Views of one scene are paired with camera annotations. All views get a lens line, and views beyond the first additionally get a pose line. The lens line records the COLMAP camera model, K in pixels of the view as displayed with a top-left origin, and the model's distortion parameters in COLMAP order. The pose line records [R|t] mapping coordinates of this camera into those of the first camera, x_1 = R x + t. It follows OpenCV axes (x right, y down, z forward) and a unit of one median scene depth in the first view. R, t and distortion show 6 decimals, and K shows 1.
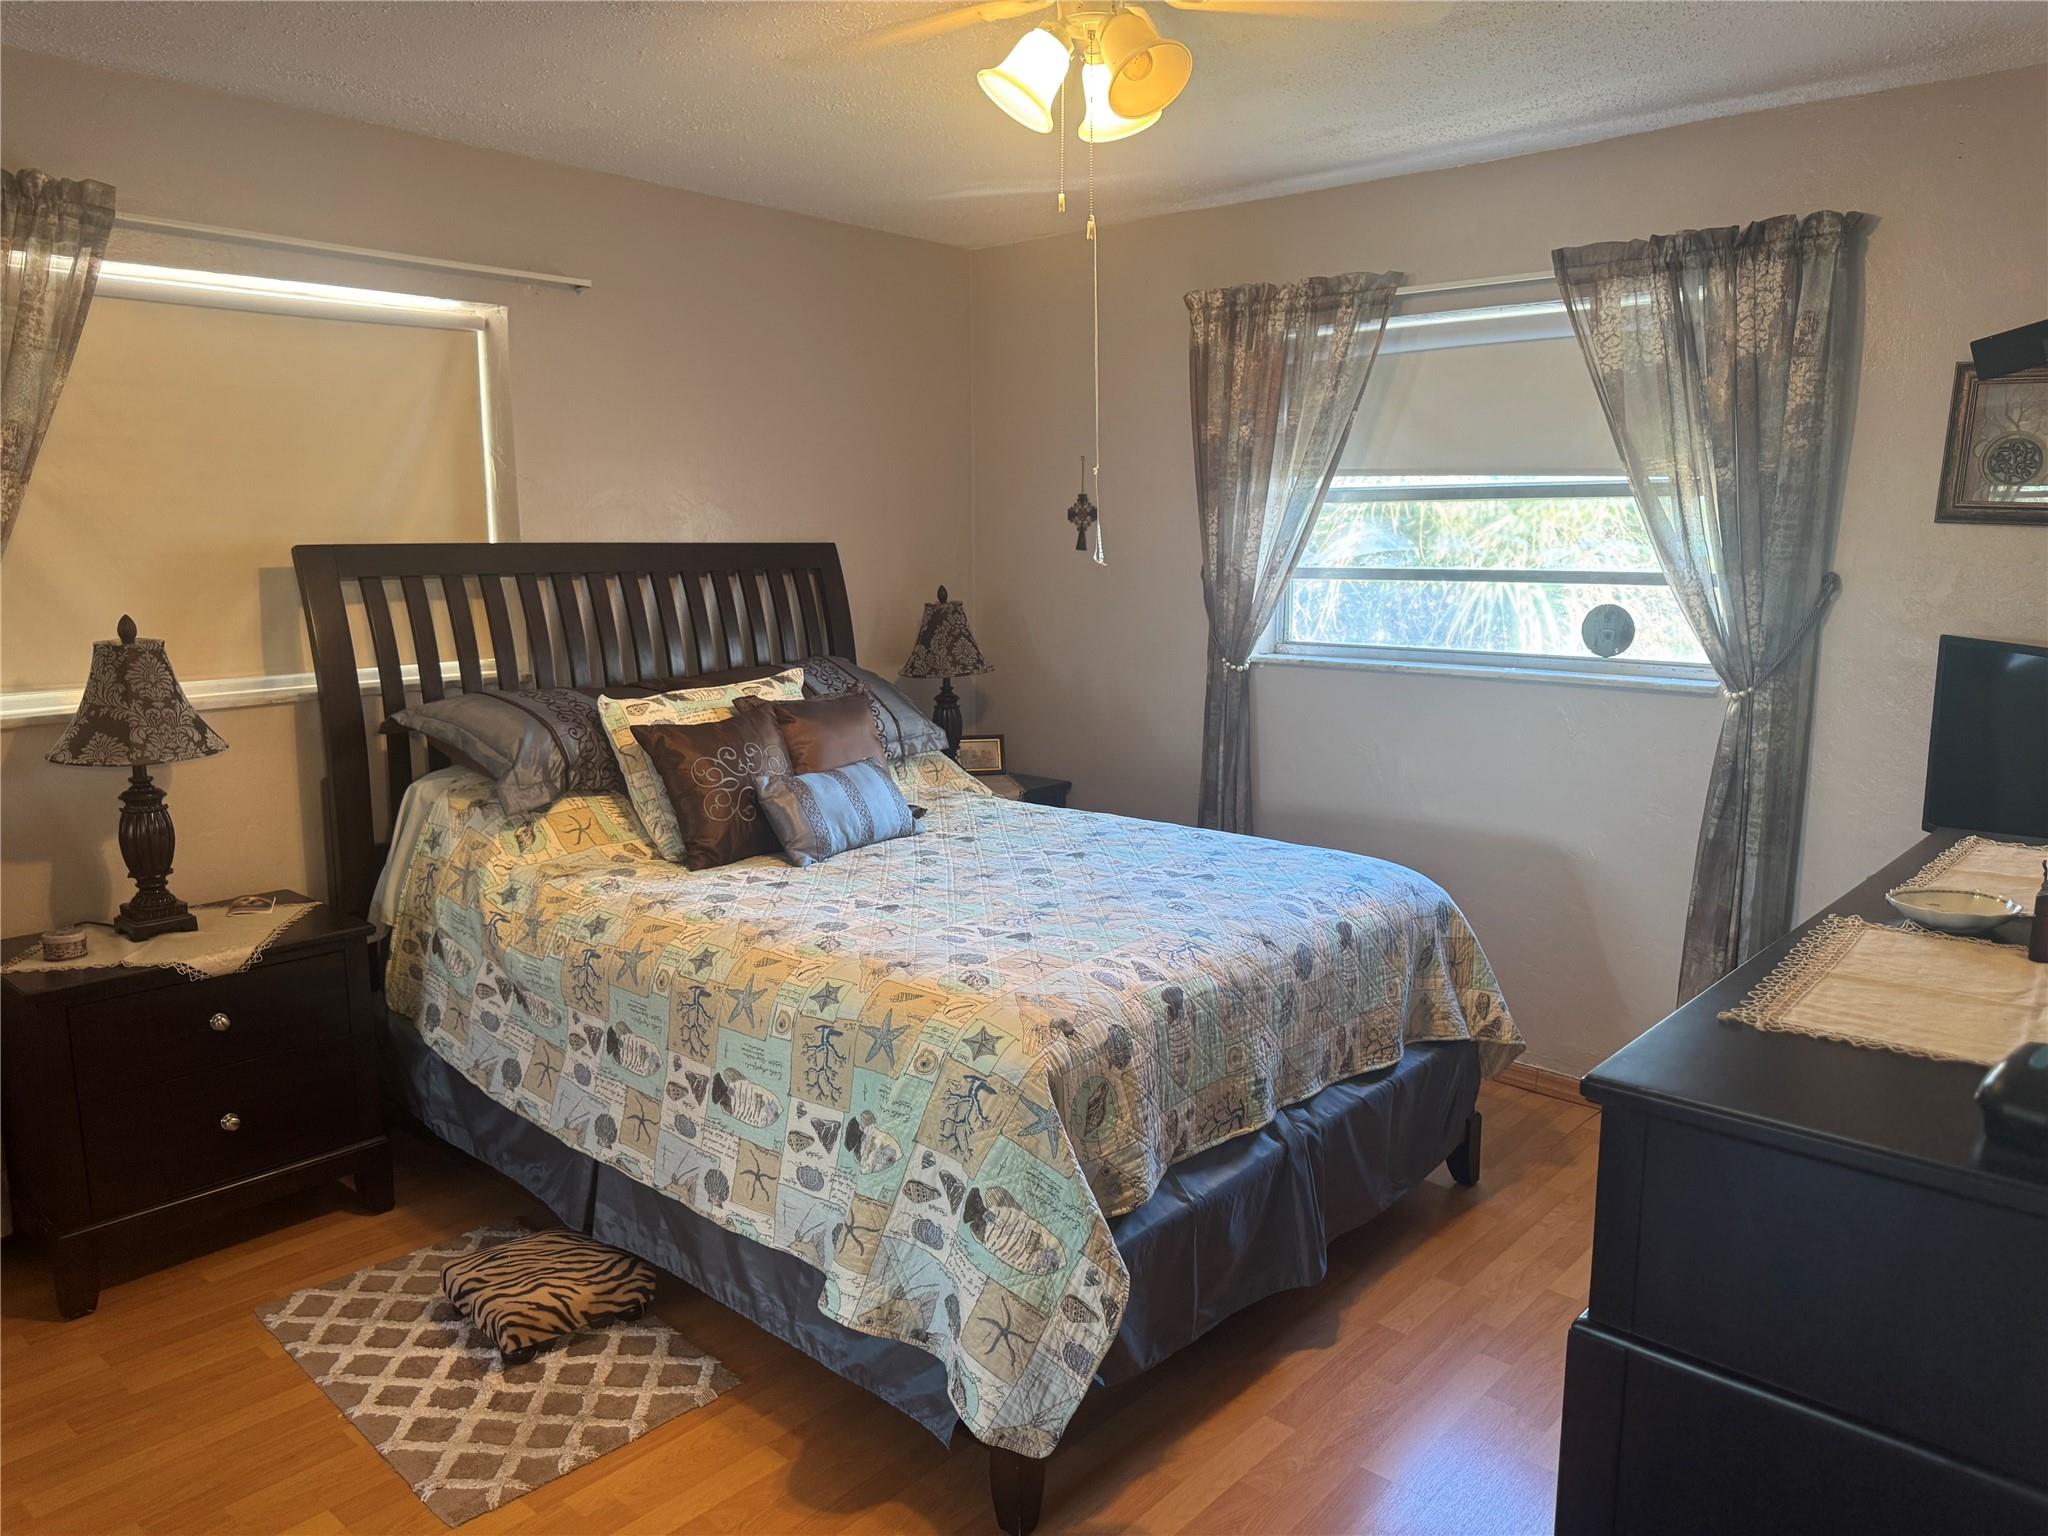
lens RADIAL K [[1411.0, 0, 1020.9], [0, 1411.0, 752.6], [0, 0, 1]] dist [-0.081022, 0.004265]
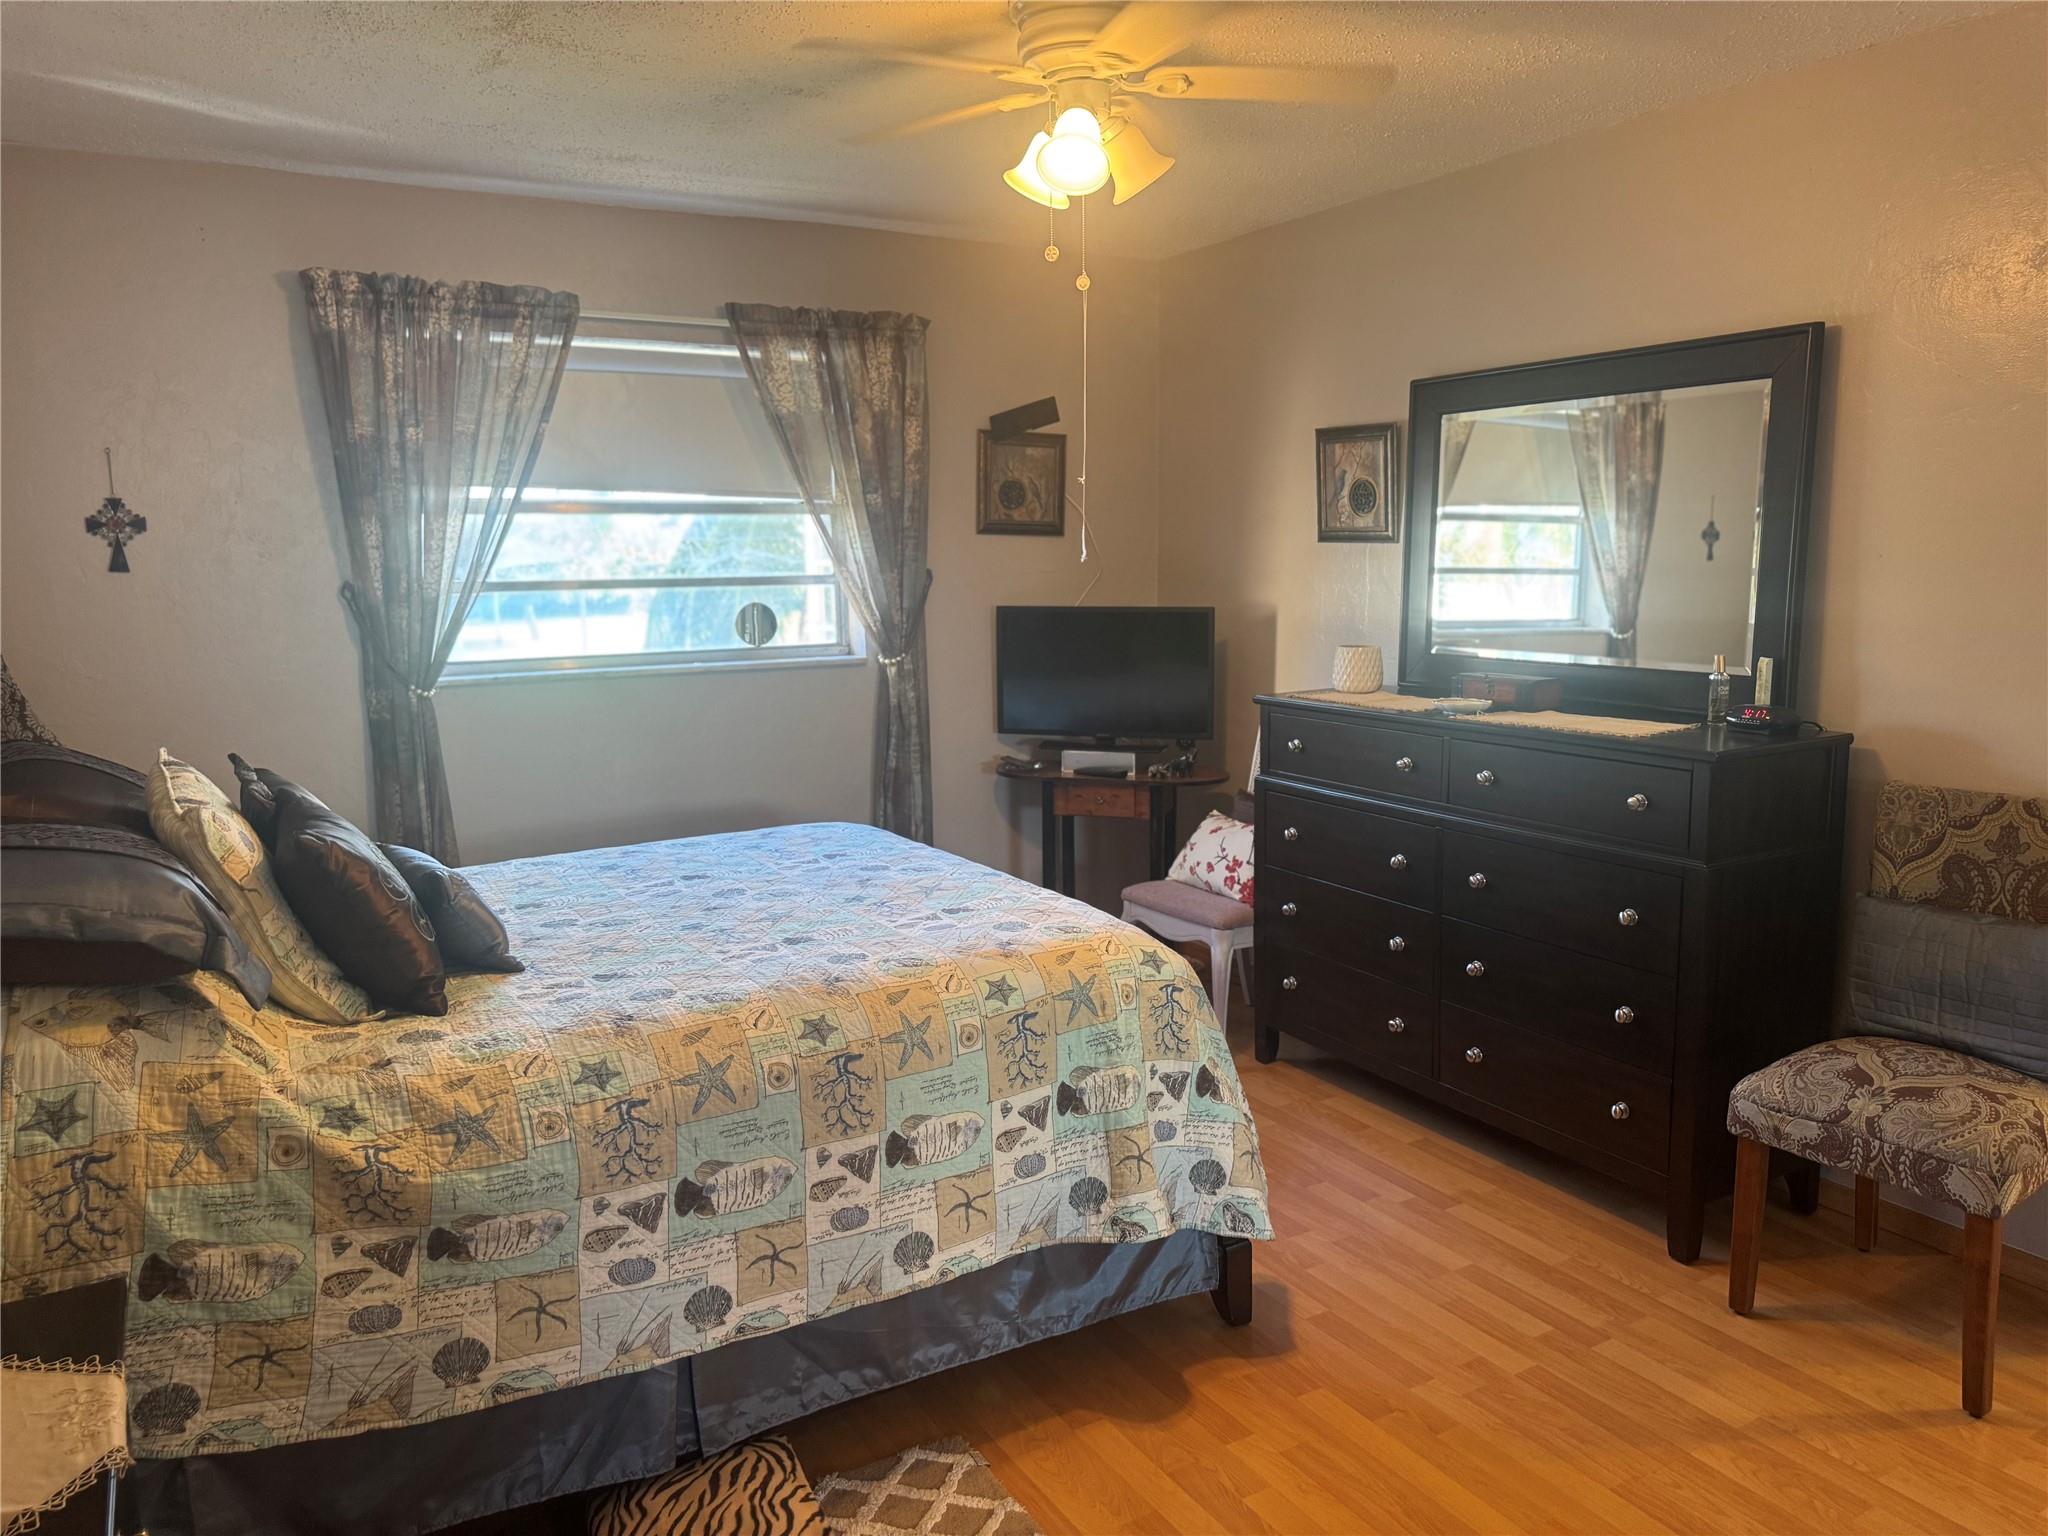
lens RADIAL K [[1419.3, 0, 1024.0], [0, 1419.3, 768.0], [0, 0, 1]] dist [-0.098971, -0.000222]
pose [[0.277576, -0.139172, 0.950570, -0.775592], [0.144877, 0.984200, 0.101790, -0.061416], [-0.949717, 0.109461, 0.293353, 0.478281]]
